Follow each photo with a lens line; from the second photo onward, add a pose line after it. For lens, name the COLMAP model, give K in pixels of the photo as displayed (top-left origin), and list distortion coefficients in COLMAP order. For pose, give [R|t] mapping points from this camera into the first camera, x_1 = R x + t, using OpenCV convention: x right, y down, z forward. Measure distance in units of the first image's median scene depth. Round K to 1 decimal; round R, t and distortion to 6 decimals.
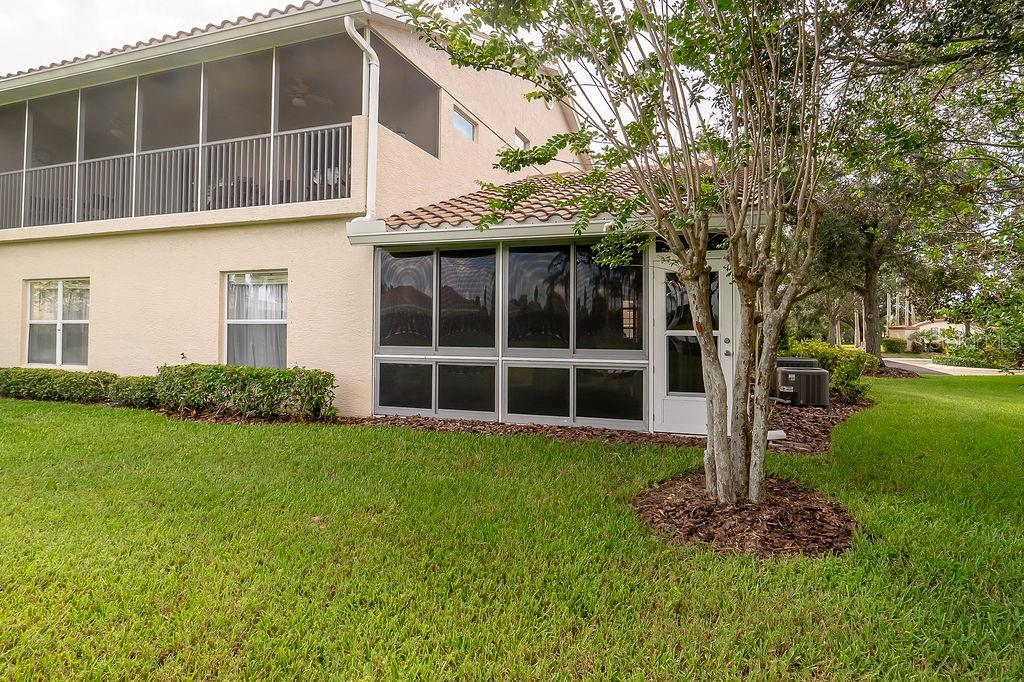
lens RADIAL K [[473.7, 0, 510.8], [0, 473.7, 327.2], [0, 0, 1]] dist [-0.003435, -0.000637]
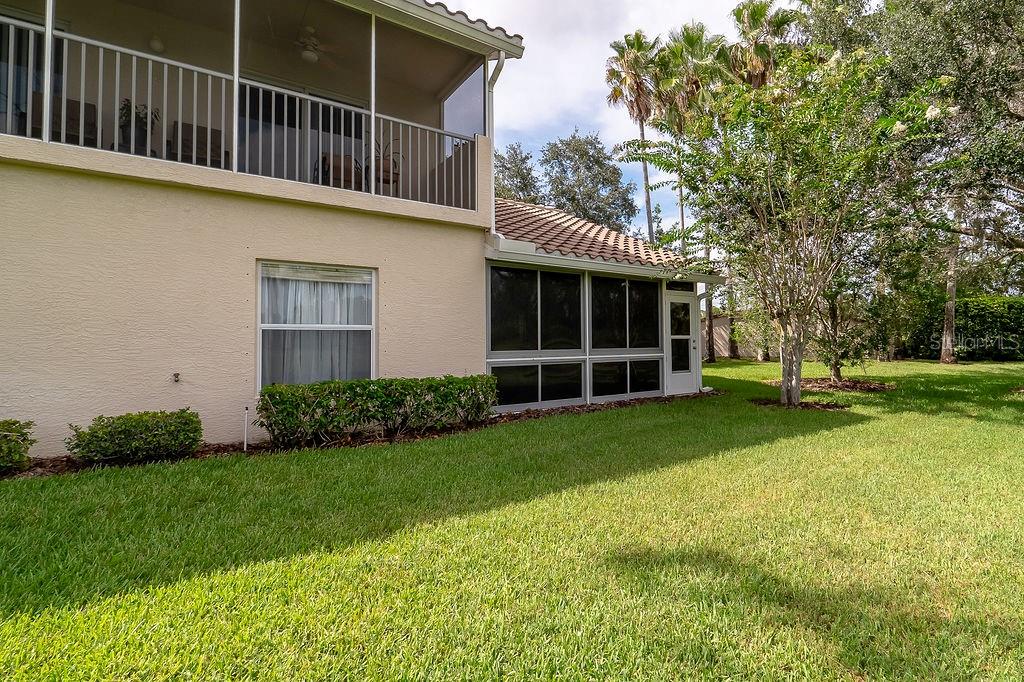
lens RADIAL K [[443.7, 0, 497.0], [0, 443.7, 325.9], [0, 0, 1]] dist [-0.001627, -0.000073]
pose [[0.671155, 0.011996, 0.741220, -1.073880], [0.000409, 0.999863, -0.016552, -0.001751], [-0.741317, 0.011412, 0.671058, 0.320246]]
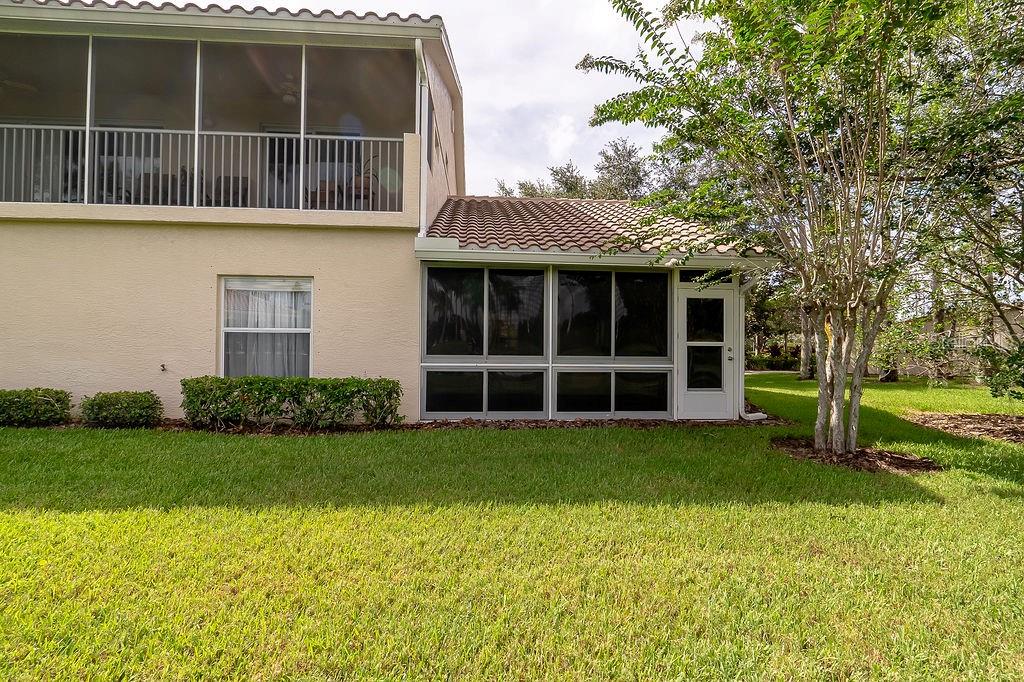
lens RADIAL K [[393.6, 0, 460.7], [0, 393.6, 337.6], [0, 0, 1]] dist [-0.006226, -0.000108]
pose [[0.939213, 0.007037, 0.343264, -0.531629], [-0.007766, 0.999970, 0.000747, -0.000565], [-0.343248, -0.003367, 0.939239, 0.155879]]
